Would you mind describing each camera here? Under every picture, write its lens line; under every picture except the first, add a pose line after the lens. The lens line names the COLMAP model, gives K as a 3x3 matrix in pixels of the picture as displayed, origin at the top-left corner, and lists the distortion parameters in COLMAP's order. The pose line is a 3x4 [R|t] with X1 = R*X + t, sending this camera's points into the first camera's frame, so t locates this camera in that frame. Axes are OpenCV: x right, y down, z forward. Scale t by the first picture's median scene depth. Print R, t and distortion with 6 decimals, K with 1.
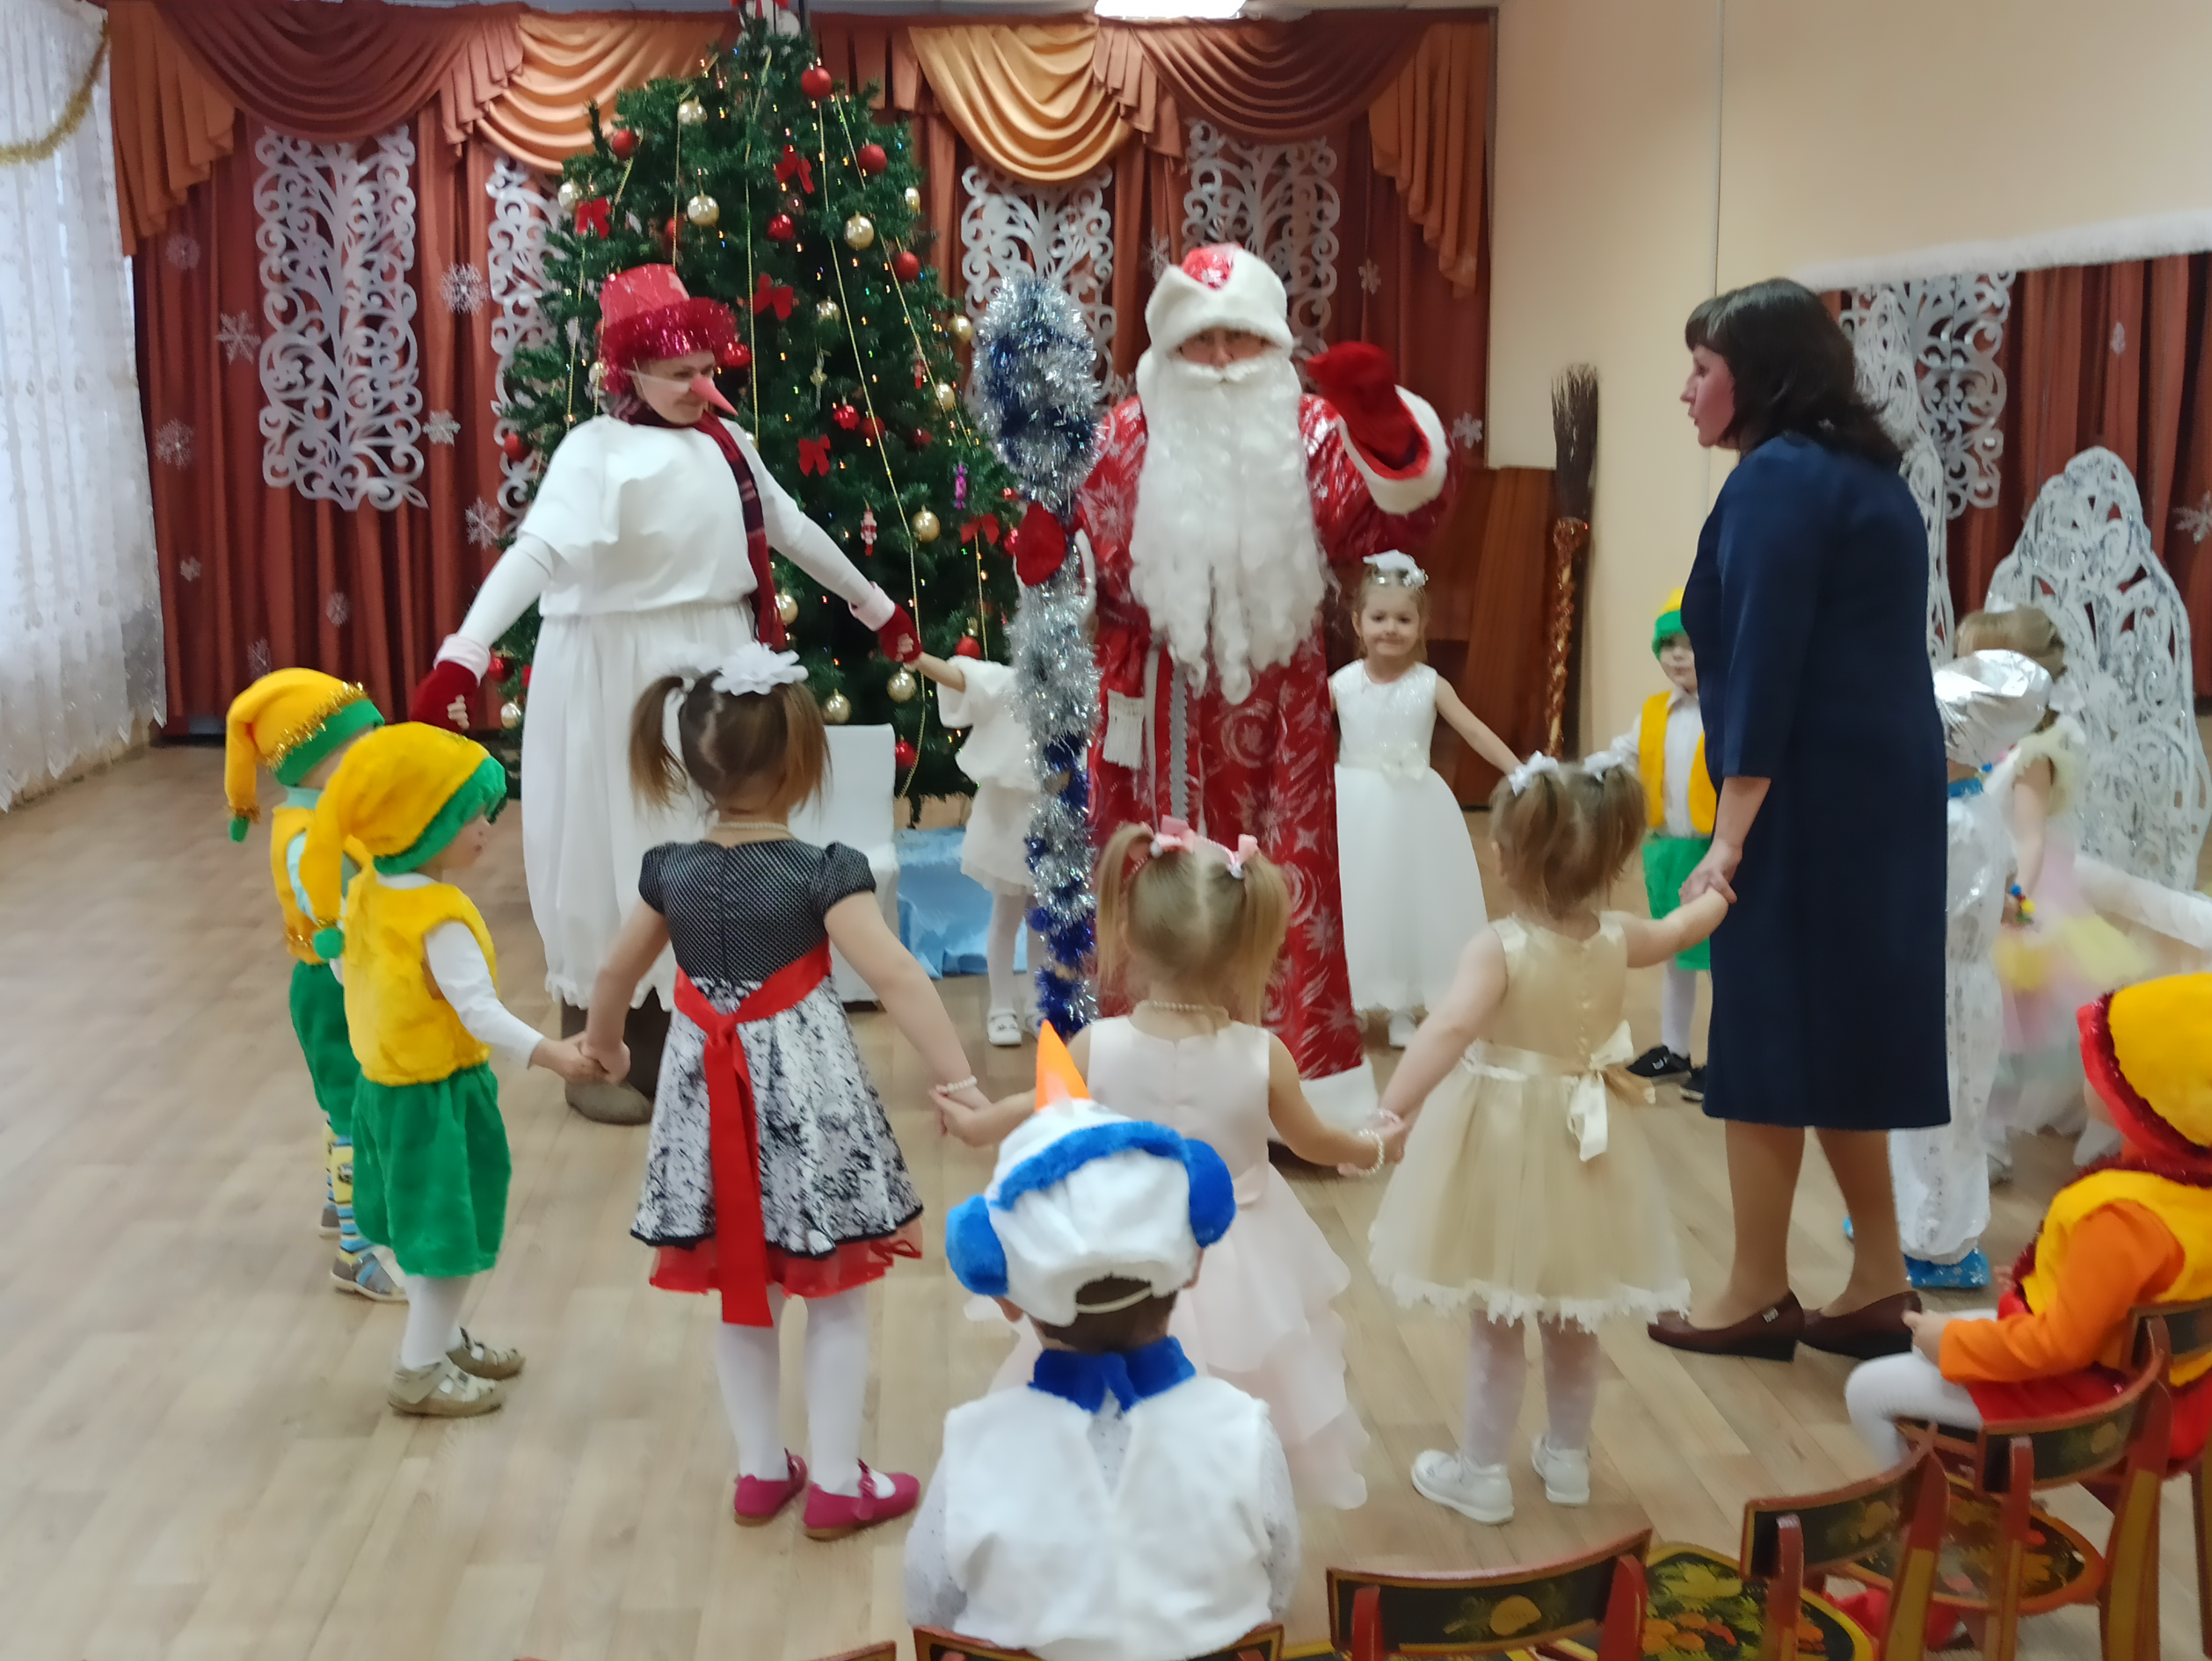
lens RADIAL K [[2646.0, 0, 1111.0], [0, 2646.0, 825.6], [0, 0, 1]] dist [0.059429, -0.027207]
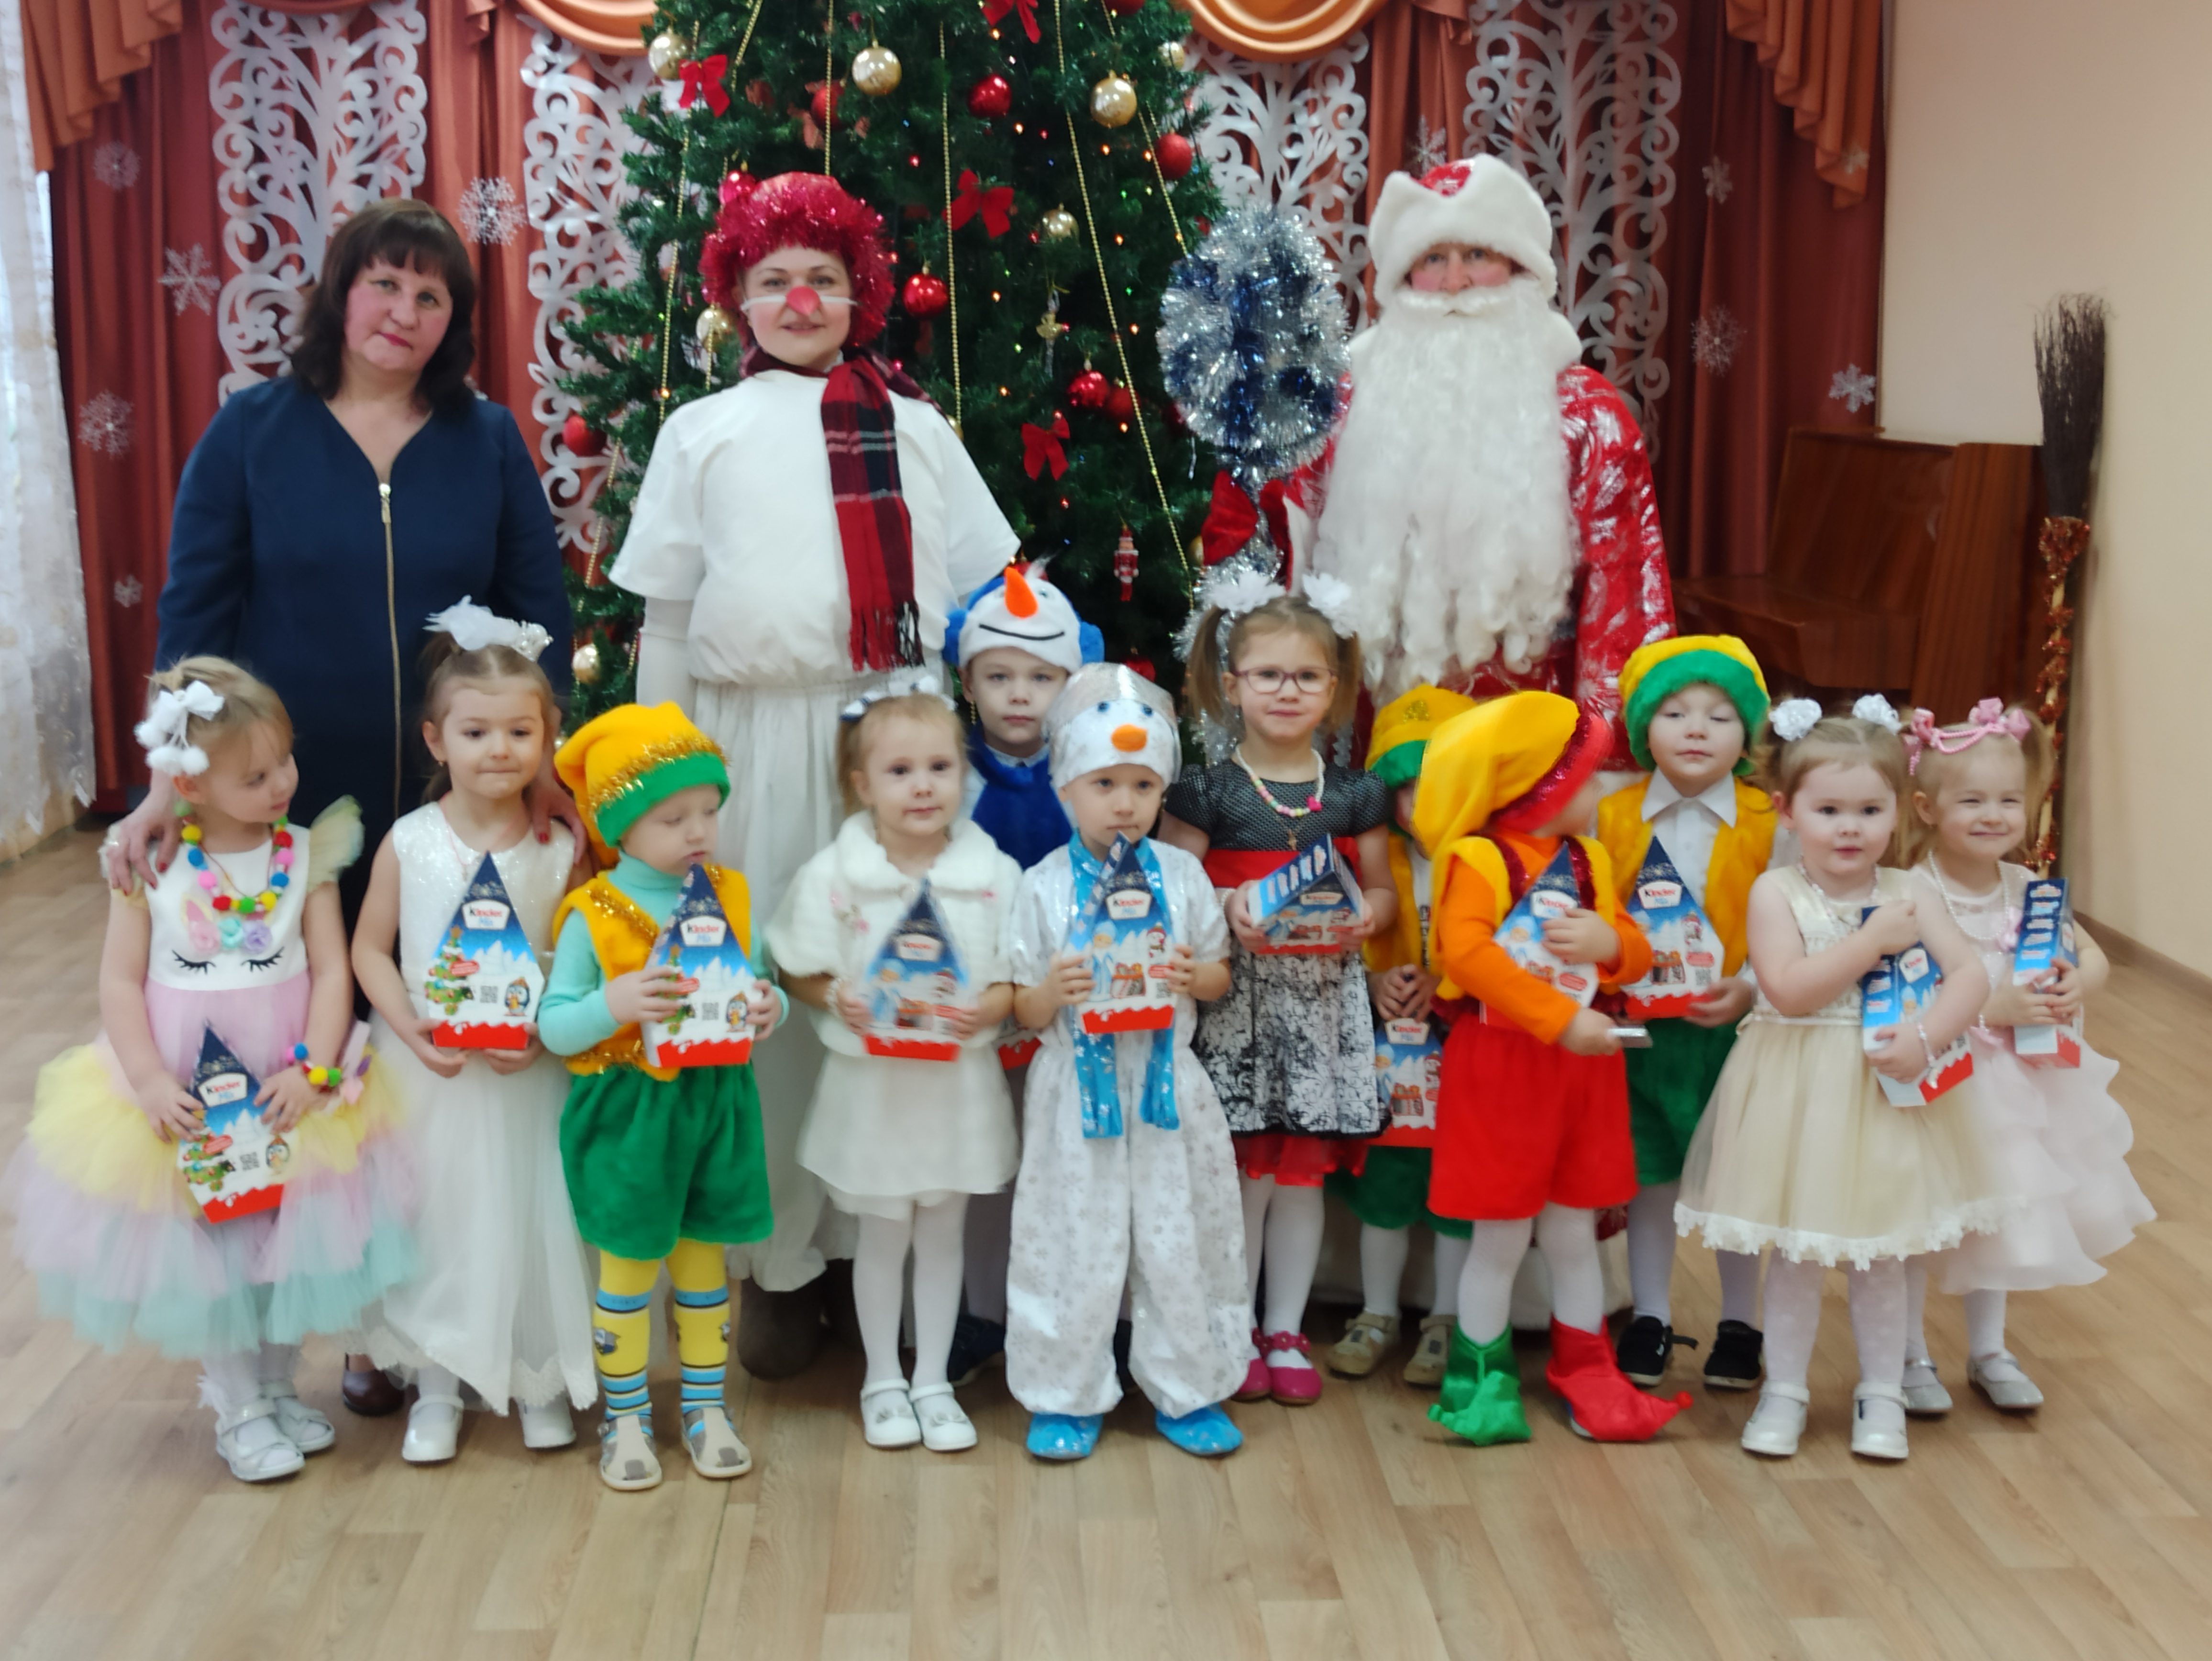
lens RADIAL K [[2913.6, 0, 1080.4], [0, 2913.6, 804.7], [0, 0, 1]] dist [0.064178, 0.014150]
pose [[0.999419, -0.004078, -0.033825, -0.052869], [0.003965, 0.999986, -0.003412, -0.033459], [0.033838, 0.003276, 0.999422, 0.192694]]
